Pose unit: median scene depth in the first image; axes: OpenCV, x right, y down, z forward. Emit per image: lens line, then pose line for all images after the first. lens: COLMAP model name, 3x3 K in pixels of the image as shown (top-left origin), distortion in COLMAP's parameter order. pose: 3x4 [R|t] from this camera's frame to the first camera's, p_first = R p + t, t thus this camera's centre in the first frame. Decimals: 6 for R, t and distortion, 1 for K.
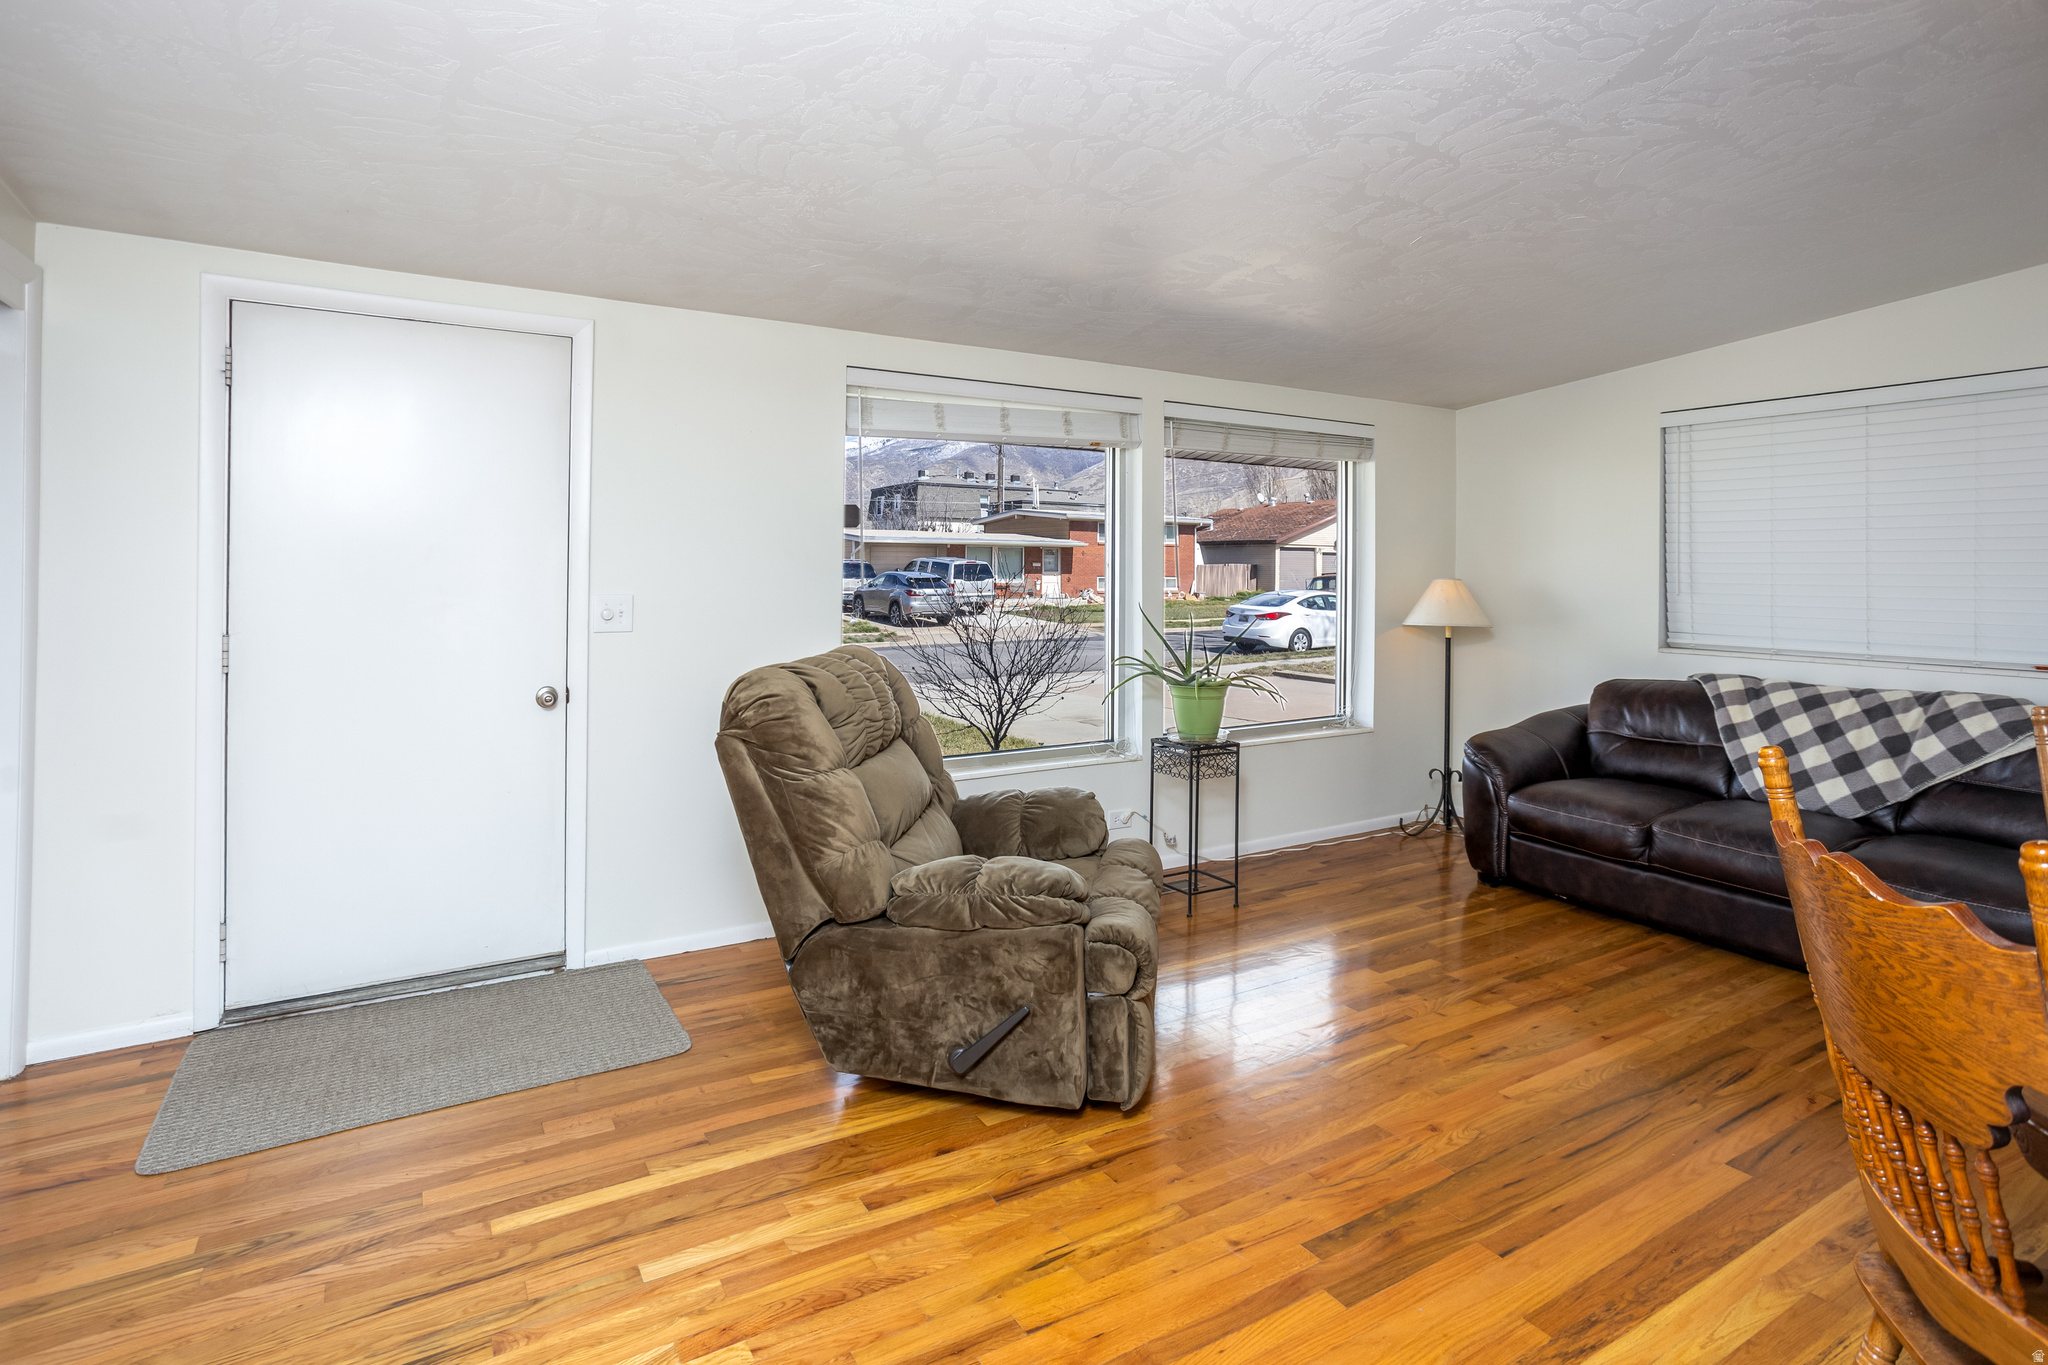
lens RADIAL K [[1029.4, 0, 1010.5], [0, 1029.4, 560.1], [0, 0, 1]] dist [-0.035629, 0.019997]
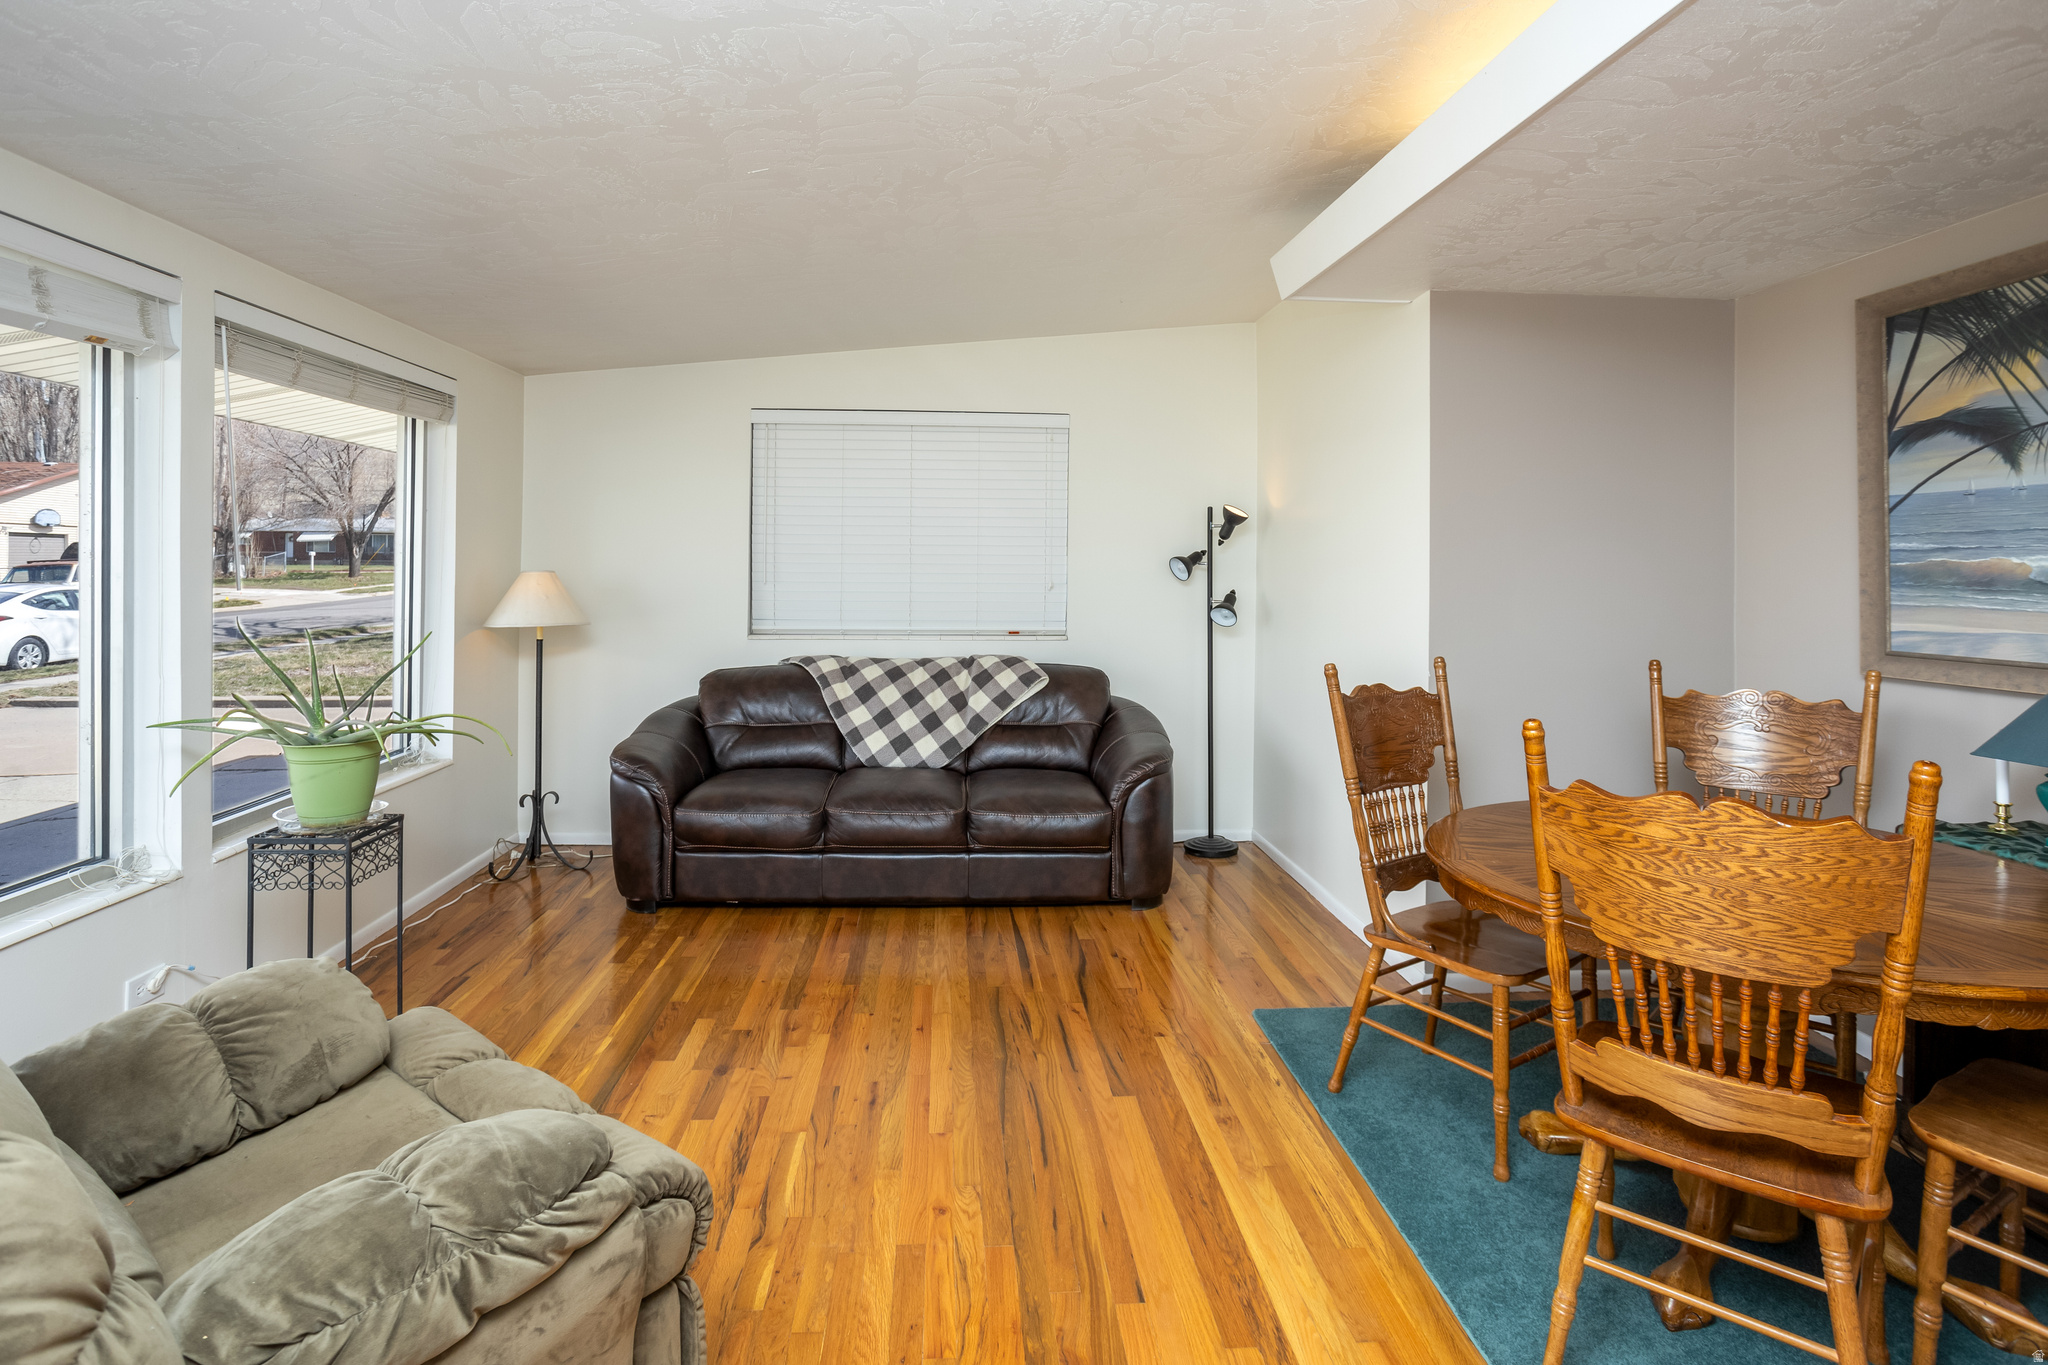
lens RADIAL K [[1029.4, 0, 1010.5], [0, 1029.4, 560.1], [0, 0, 1]] dist [-0.035629, 0.019997]
pose [[0.466737, -0.002364, 0.884393, -0.191022], [-0.009442, 0.999926, 0.007656, -0.001328], [-0.884346, -0.011924, 0.466680, 0.325704]]
